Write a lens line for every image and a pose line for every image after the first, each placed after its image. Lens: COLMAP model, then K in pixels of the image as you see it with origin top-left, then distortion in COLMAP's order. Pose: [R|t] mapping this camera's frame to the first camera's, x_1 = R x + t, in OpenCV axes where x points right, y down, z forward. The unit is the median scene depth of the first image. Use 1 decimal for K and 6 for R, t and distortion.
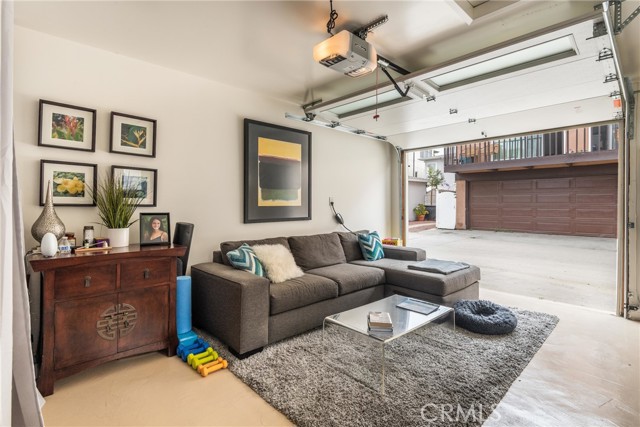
lens RADIAL K [[304.8, 0, 321.5], [0, 304.8, 204.9], [0, 0, 1]] dist [0.000291, -0.000061]
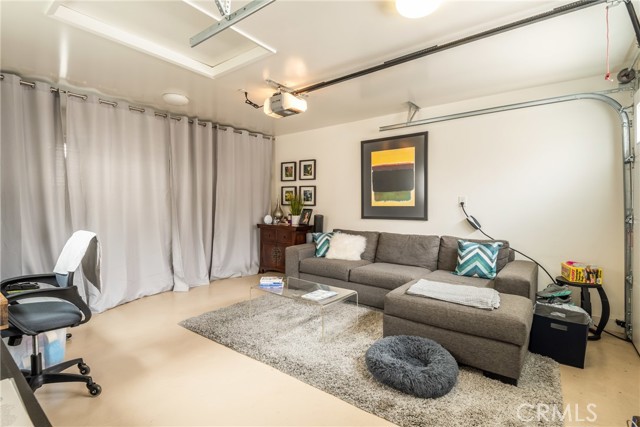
lens RADIAL K [[304.8, 0, 321.5], [0, 304.8, 204.9], [0, 0, 1]] dist [0.000291, -0.000061]
pose [[0.145604, -0.003962, -0.989335, 1.065773], [-0.009580, 0.999939, -0.005415, 0.008660], [0.989297, 0.010266, 0.145557, 0.629818]]
